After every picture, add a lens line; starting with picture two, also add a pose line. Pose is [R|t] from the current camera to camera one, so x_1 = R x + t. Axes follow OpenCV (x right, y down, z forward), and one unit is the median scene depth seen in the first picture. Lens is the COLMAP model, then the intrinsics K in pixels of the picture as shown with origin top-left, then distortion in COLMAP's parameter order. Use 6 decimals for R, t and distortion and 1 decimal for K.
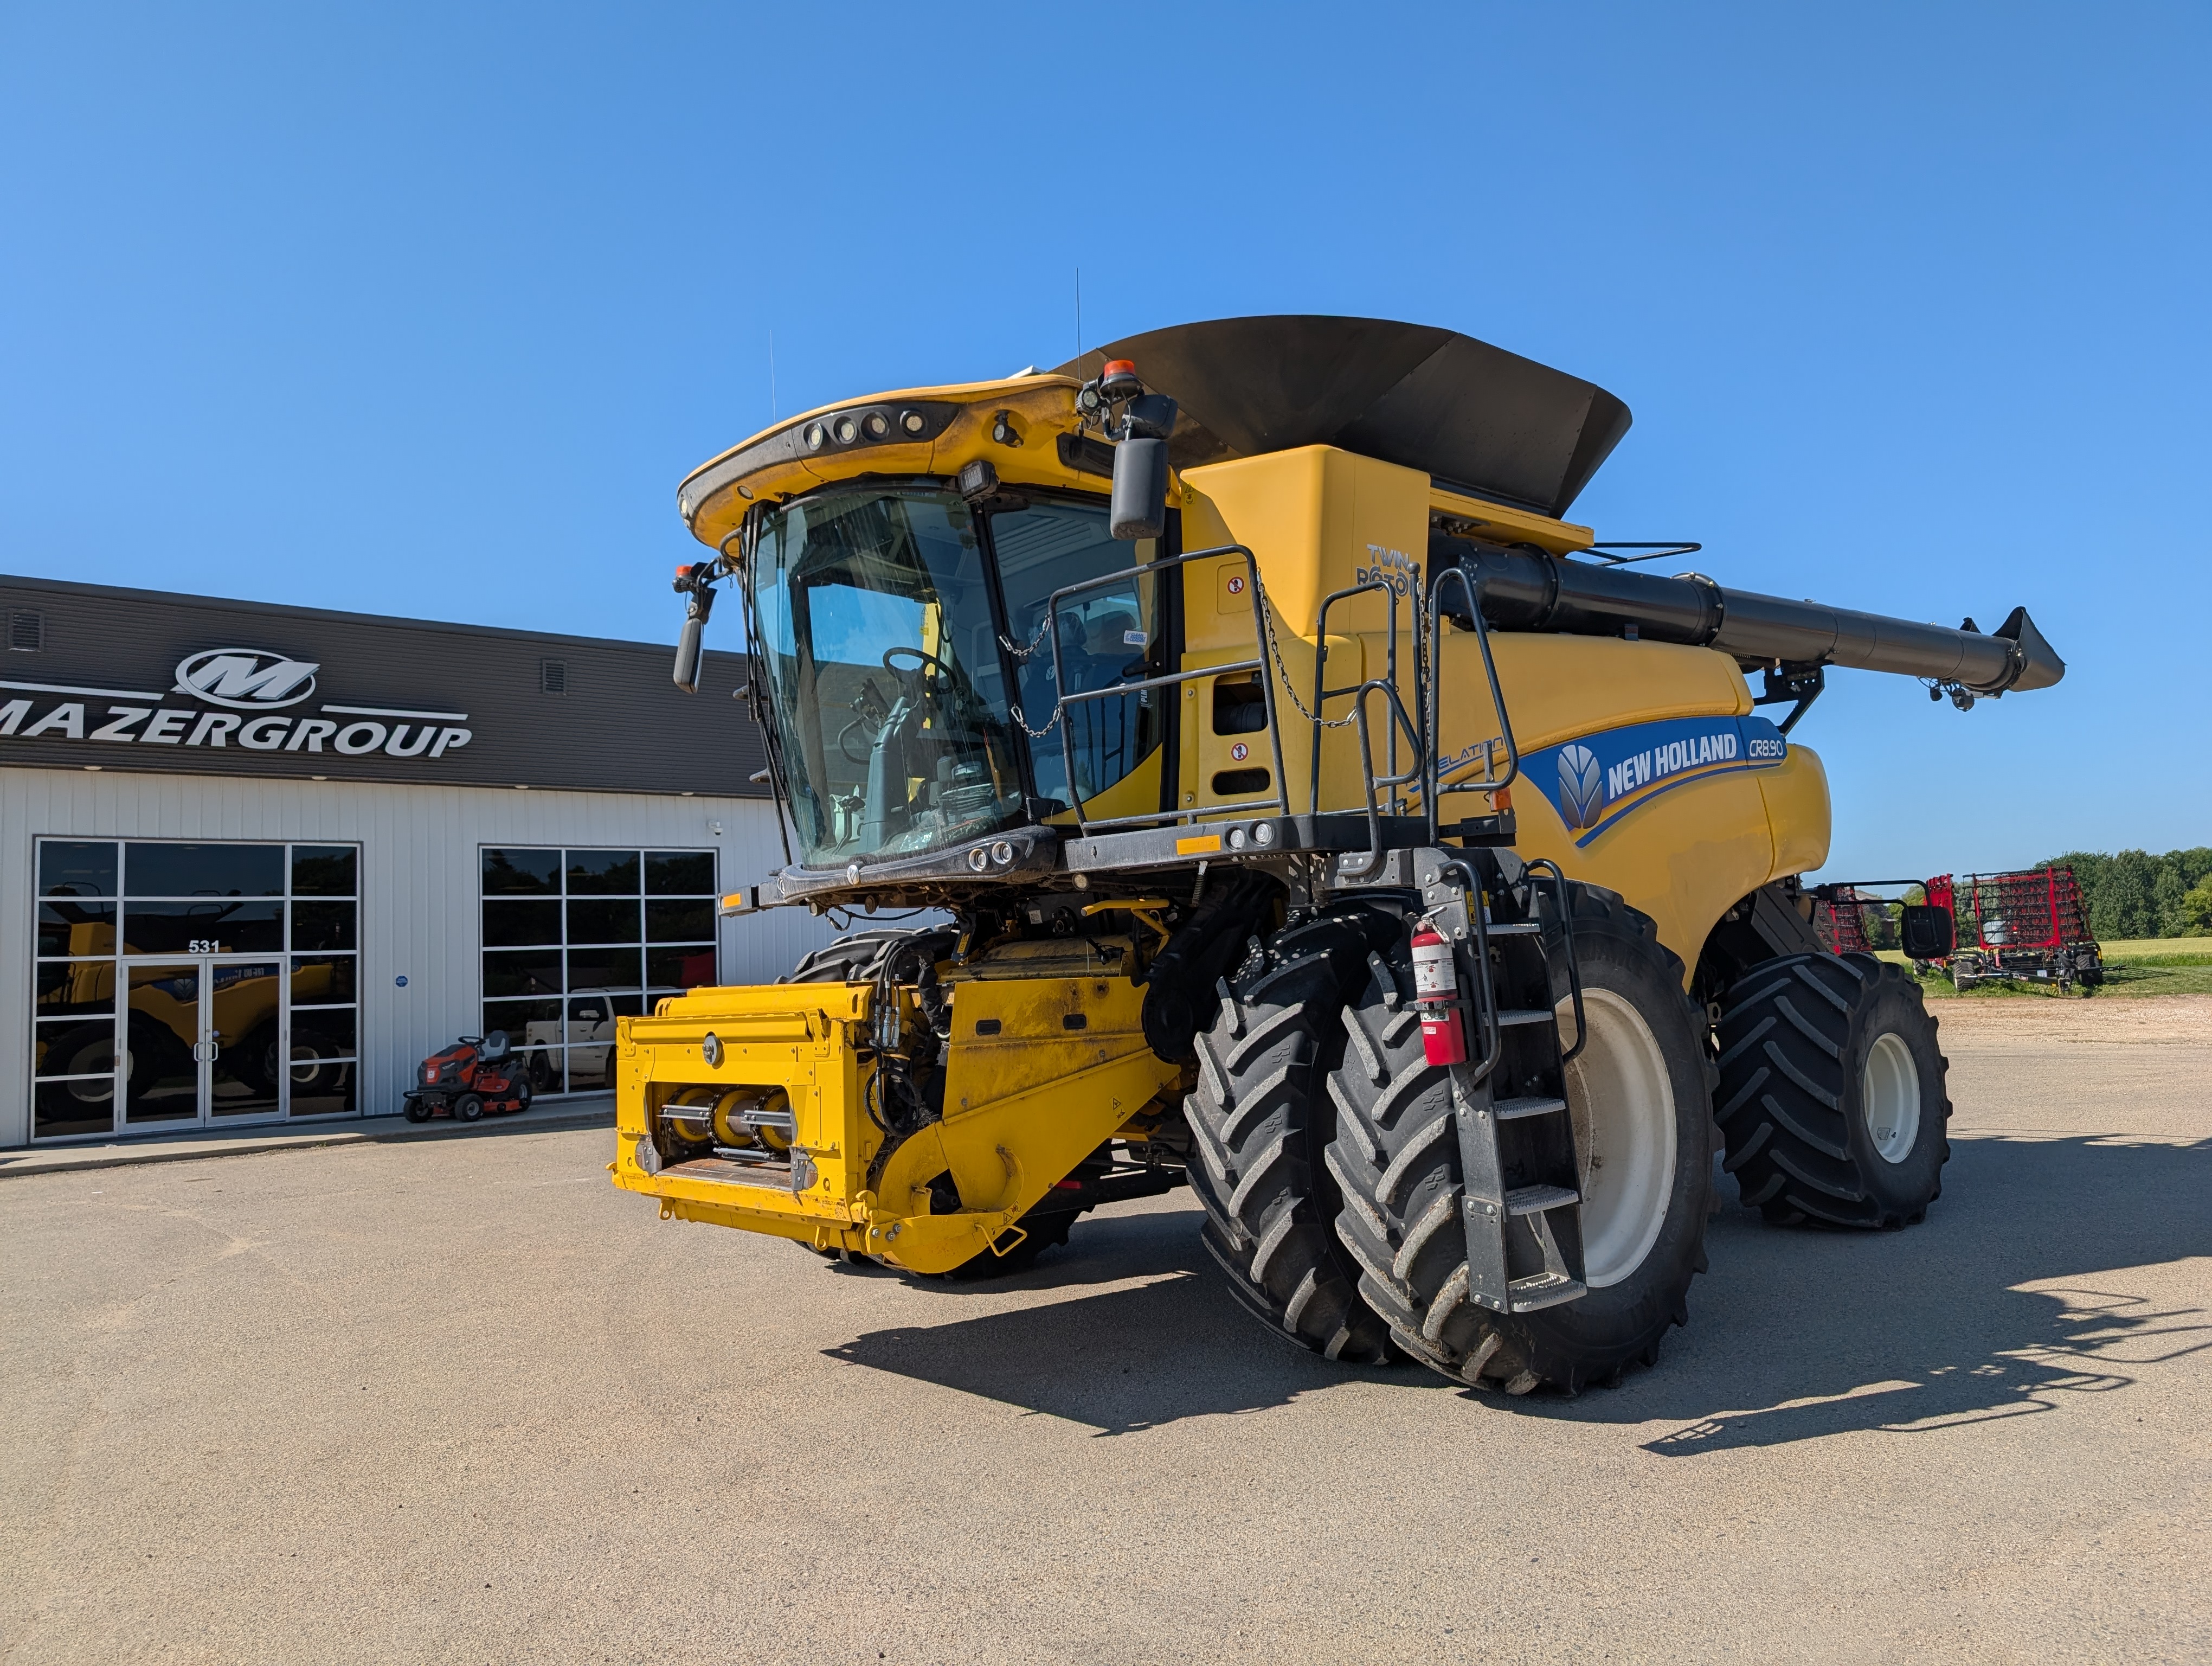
lens RADIAL K [[1549.8, 0, 1118.9], [0, 1549.8, 839.9], [0, 0, 1]] dist [0.004348, -0.001026]
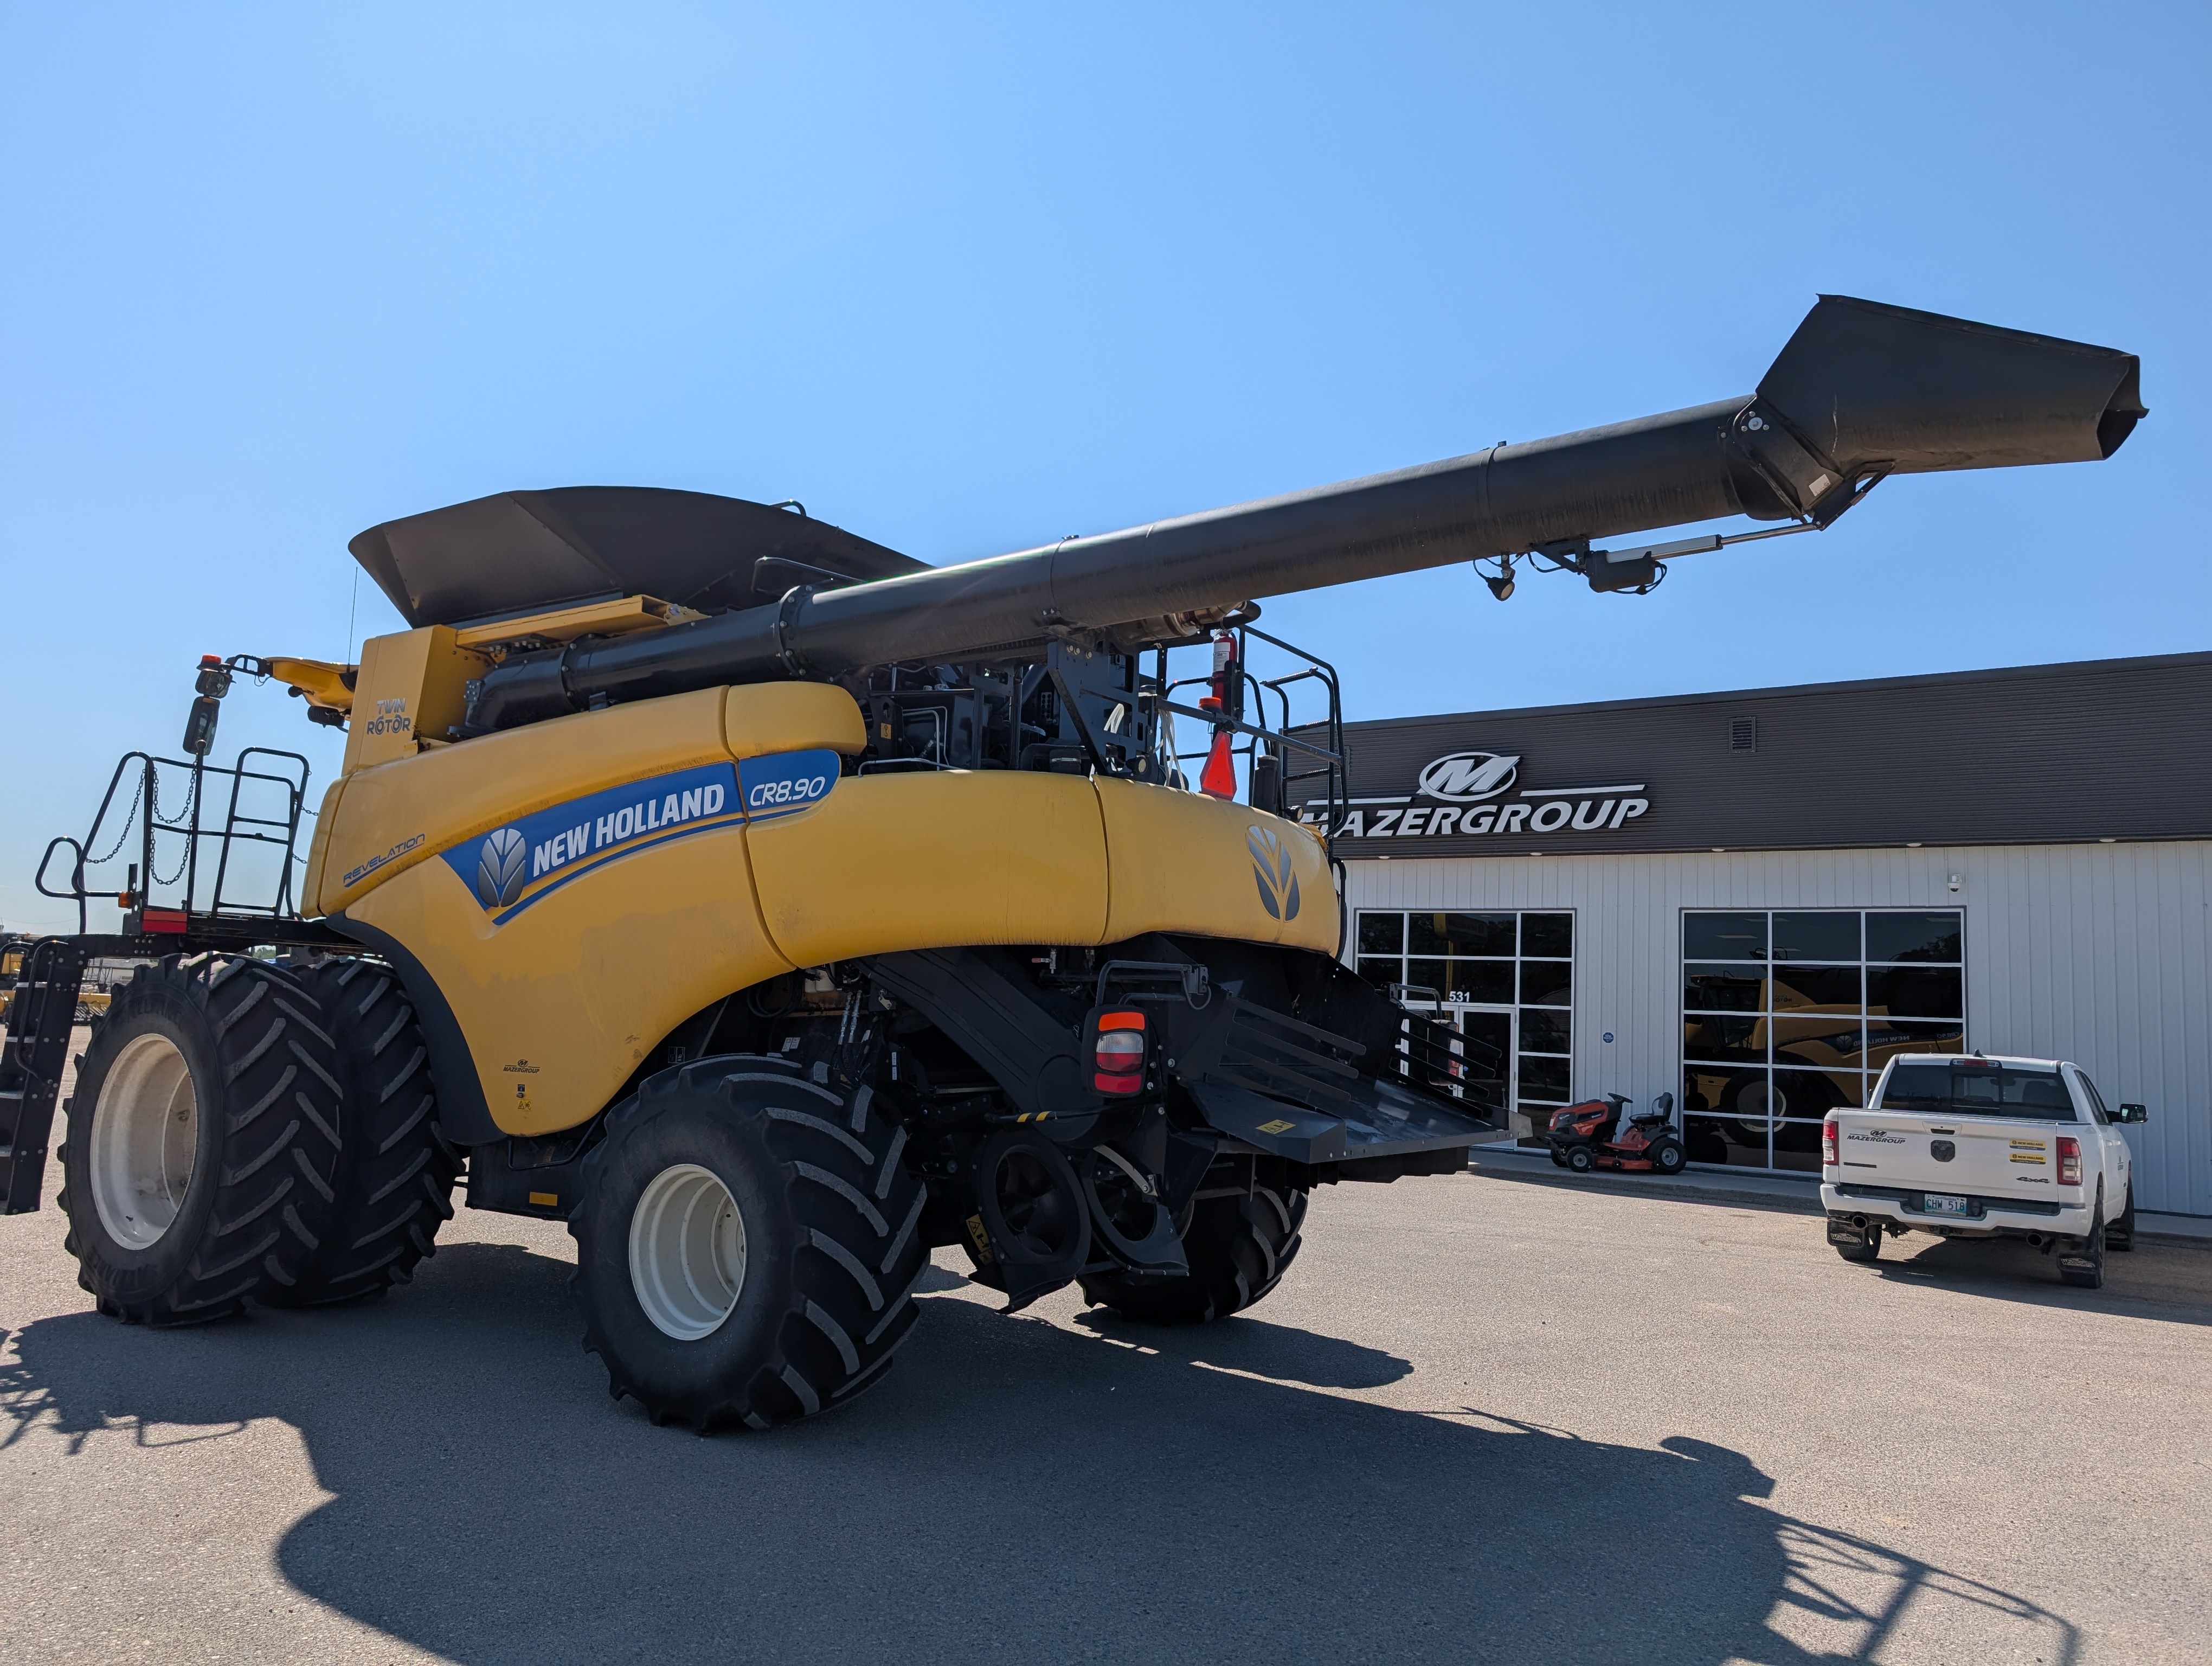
lens RADIAL K [[1549.8, 0, 1119.8], [0, 1549.8, 829.7], [0, 0, 1]] dist [0.004348, -0.001026]
pose [[0.267972, -0.065913, -0.961169, 0.537164], [0.024310, 0.997802, -0.061648, 0.005920], [0.963120, -0.006846, 0.268985, 0.418111]]
